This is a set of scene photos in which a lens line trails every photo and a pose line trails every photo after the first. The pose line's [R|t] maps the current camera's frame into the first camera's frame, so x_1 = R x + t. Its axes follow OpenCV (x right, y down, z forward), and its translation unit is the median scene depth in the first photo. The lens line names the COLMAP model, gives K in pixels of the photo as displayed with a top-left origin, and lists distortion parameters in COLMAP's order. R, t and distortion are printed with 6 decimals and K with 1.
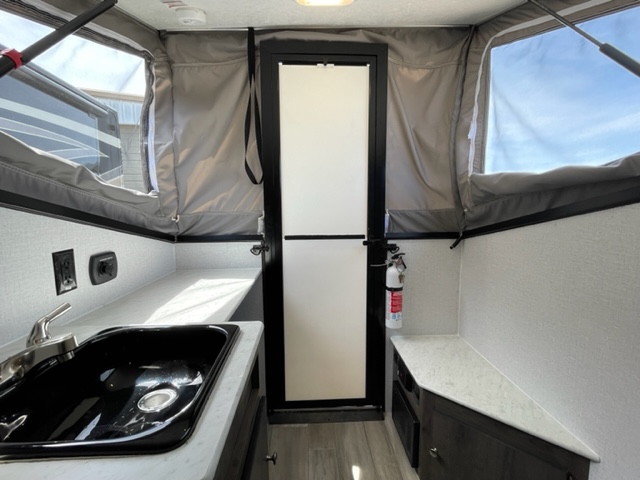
lens RADIAL K [[304.6, 0, 326.5], [0, 304.6, 239.4], [0, 0, 1]] dist [-0.006504, -0.000256]
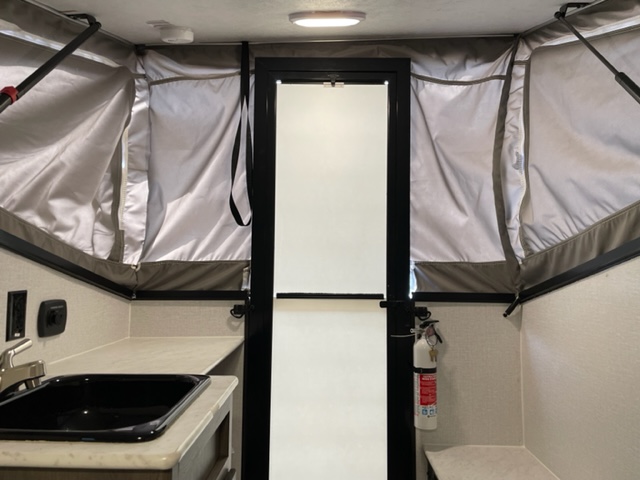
lens RADIAL K [[490.2, 0, 322.2], [0, 490.2, 237.7], [0, 0, 1]] dist [0.076299, -0.094303]
pose [[0.998034, 0.012467, -0.061417, 0.050247], [-0.023459, 0.983083, -0.181654, 0.073180], [0.058113, 0.182738, 0.981443, -0.218075]]
